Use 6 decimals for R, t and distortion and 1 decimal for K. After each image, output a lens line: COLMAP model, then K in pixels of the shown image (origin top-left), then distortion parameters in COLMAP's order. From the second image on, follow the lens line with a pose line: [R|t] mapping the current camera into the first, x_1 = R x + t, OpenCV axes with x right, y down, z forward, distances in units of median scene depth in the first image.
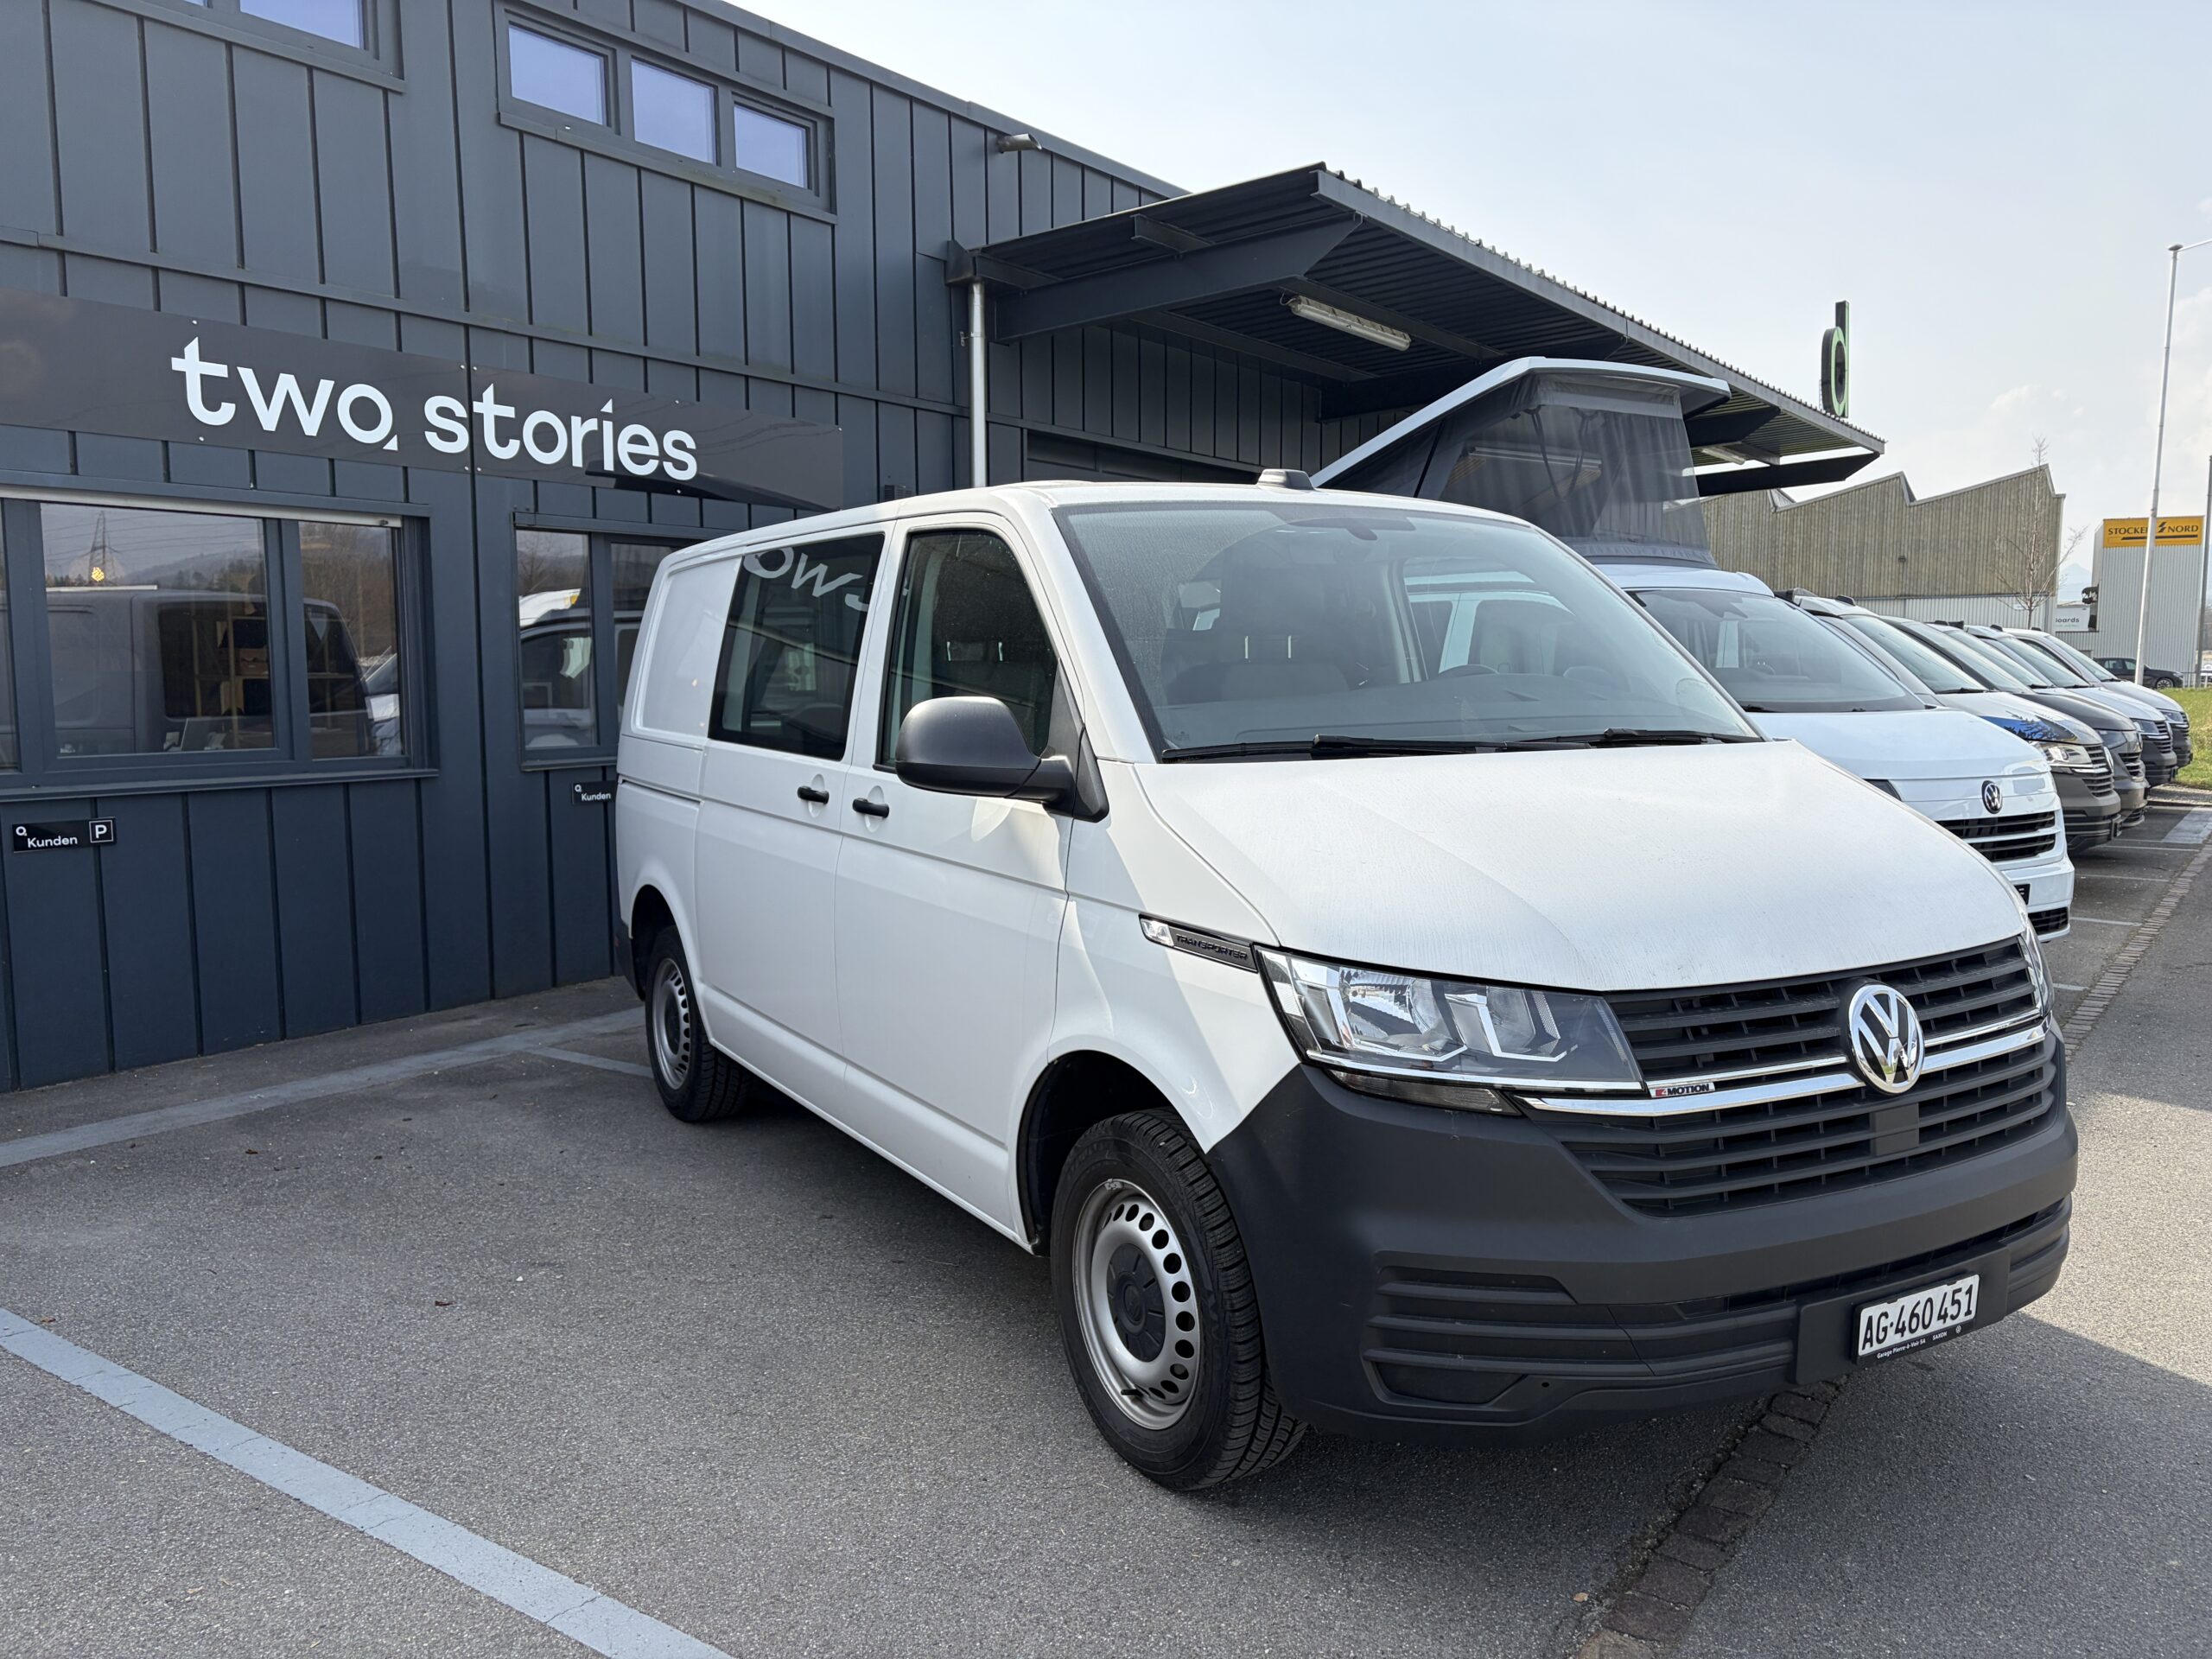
lens RADIAL K [[1679.7, 0, 1109.9], [0, 1679.7, 831.4], [0, 0, 1]] dist [0.058186, -0.043100]
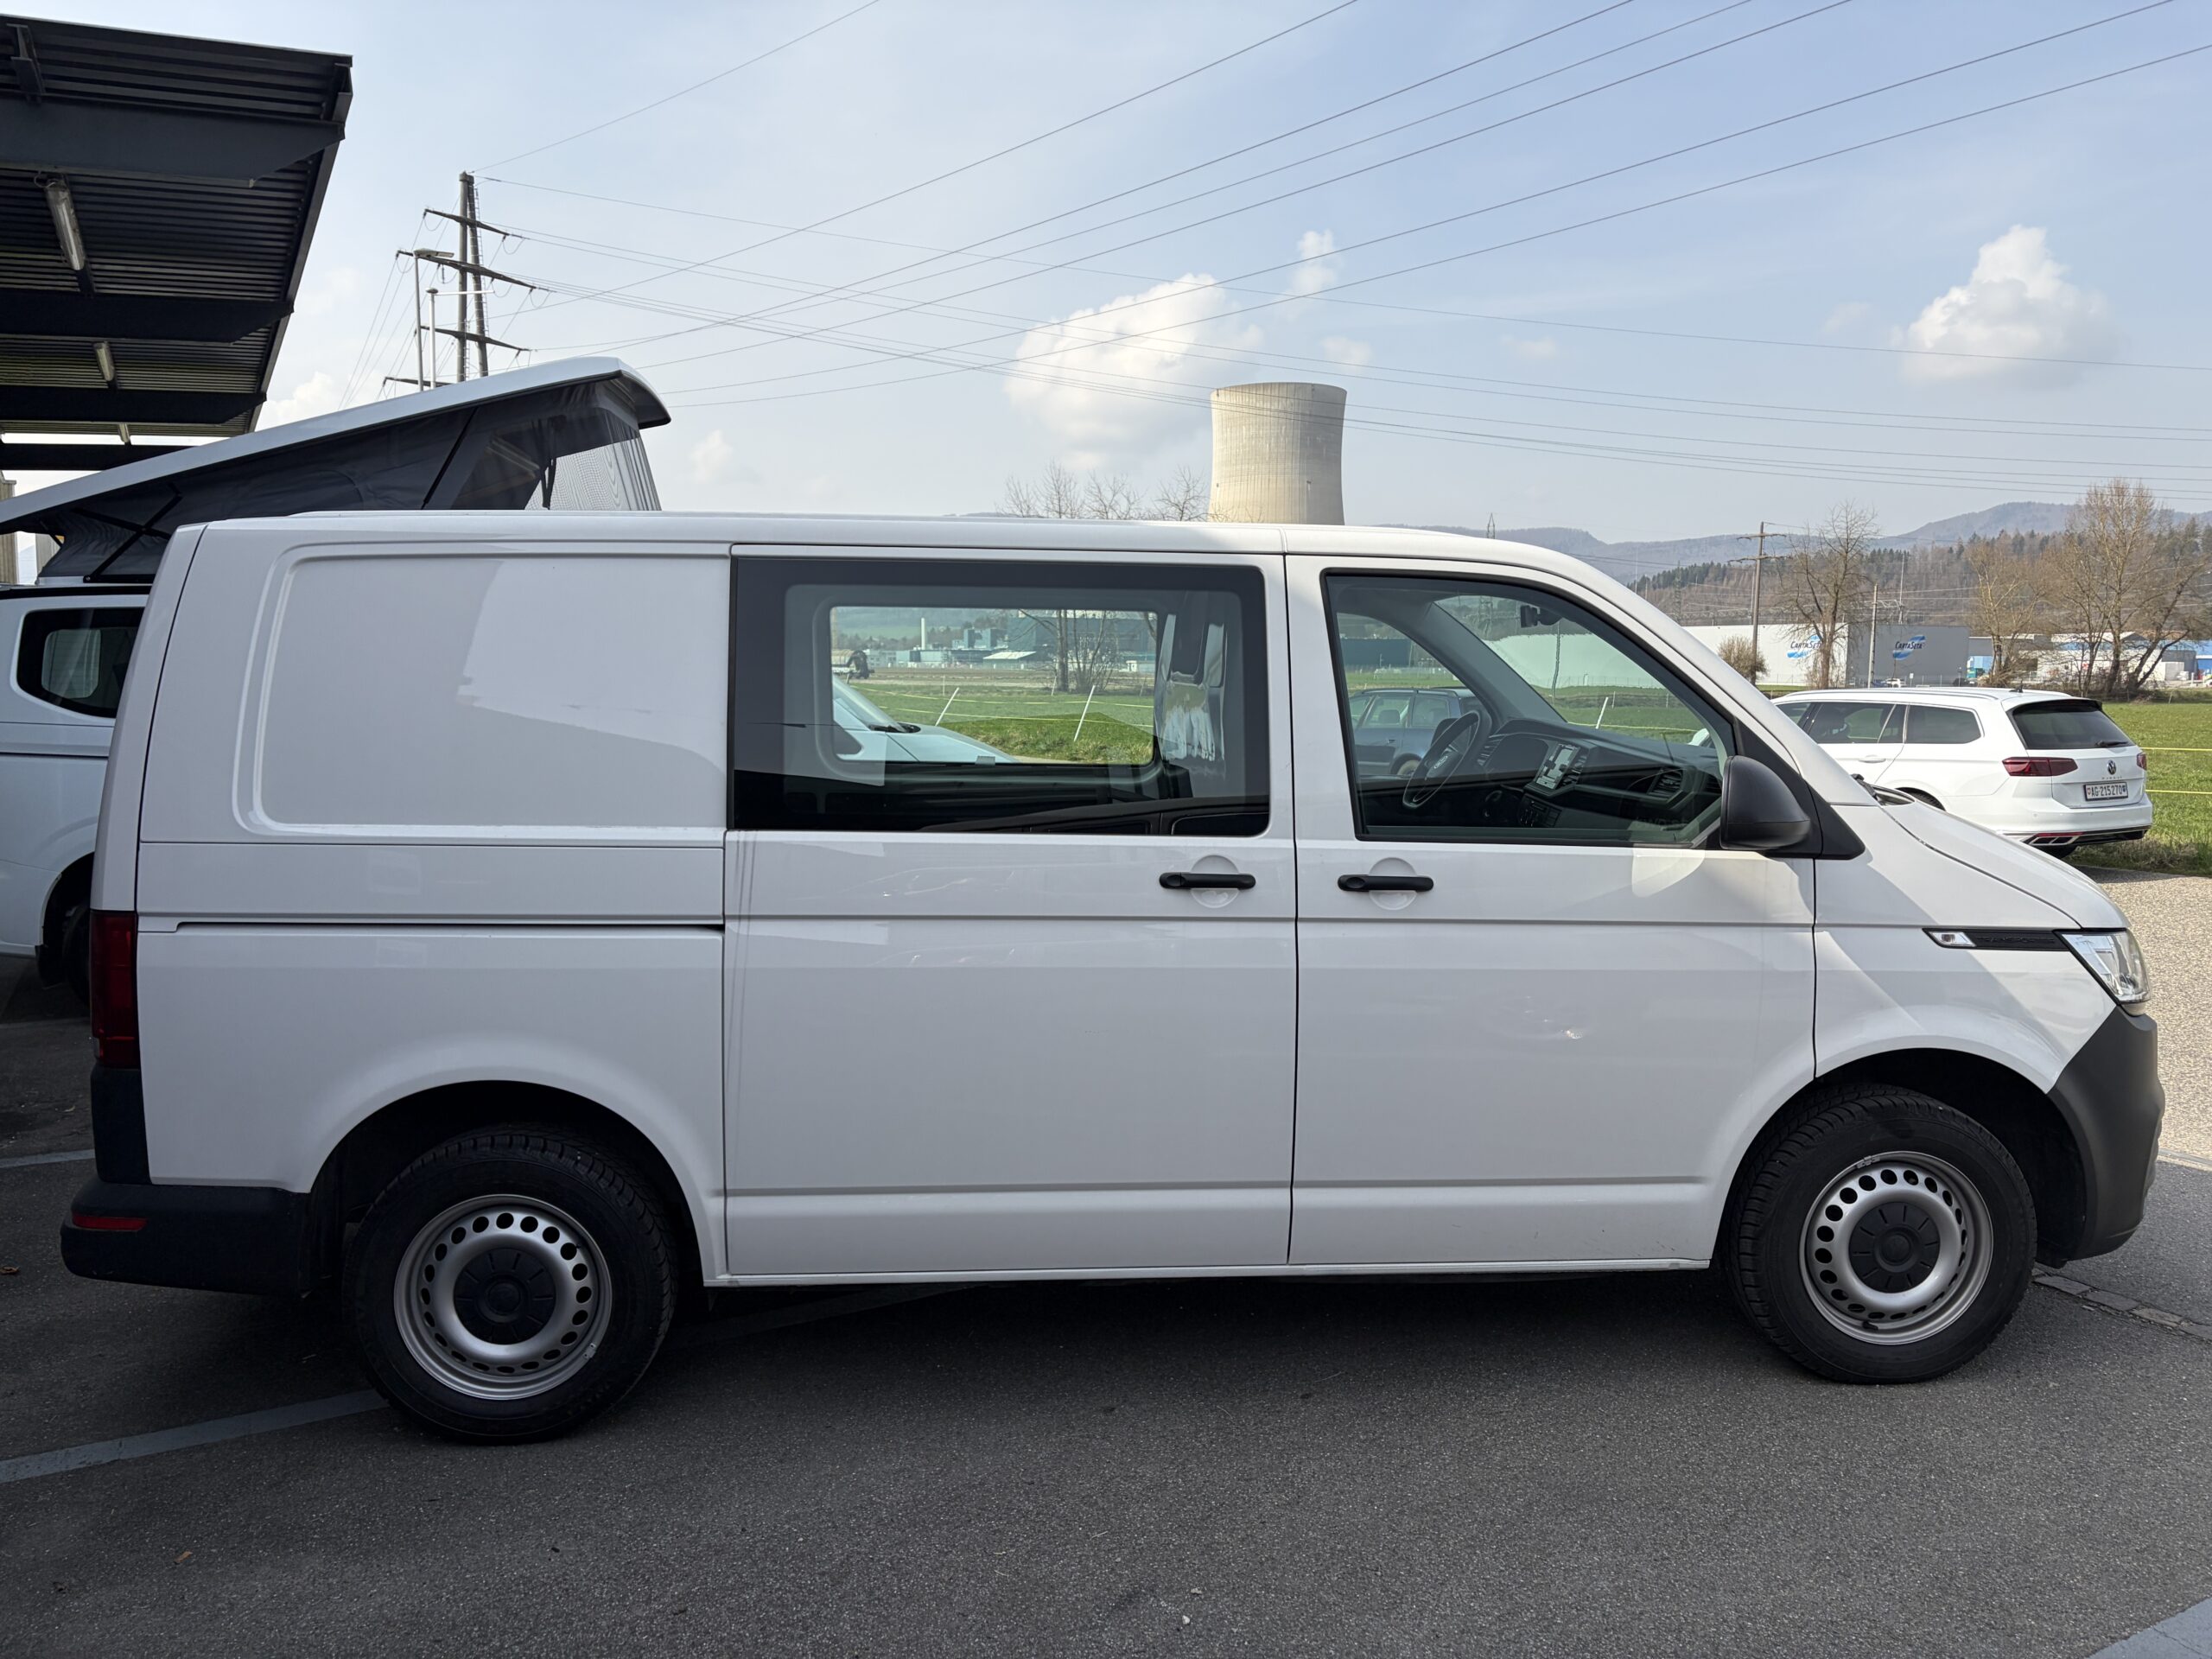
lens RADIAL K [[1679.7, 0, 1049.4], [0, 1679.7, 842.2], [0, 0, 1]] dist [0.058186, -0.043100]
pose [[0.418588, -0.084927, 0.904196, -1.278114], [0.078087, 0.995297, 0.057334, -0.125813], [-0.904813, 0.046607, 0.423251, 0.979903]]
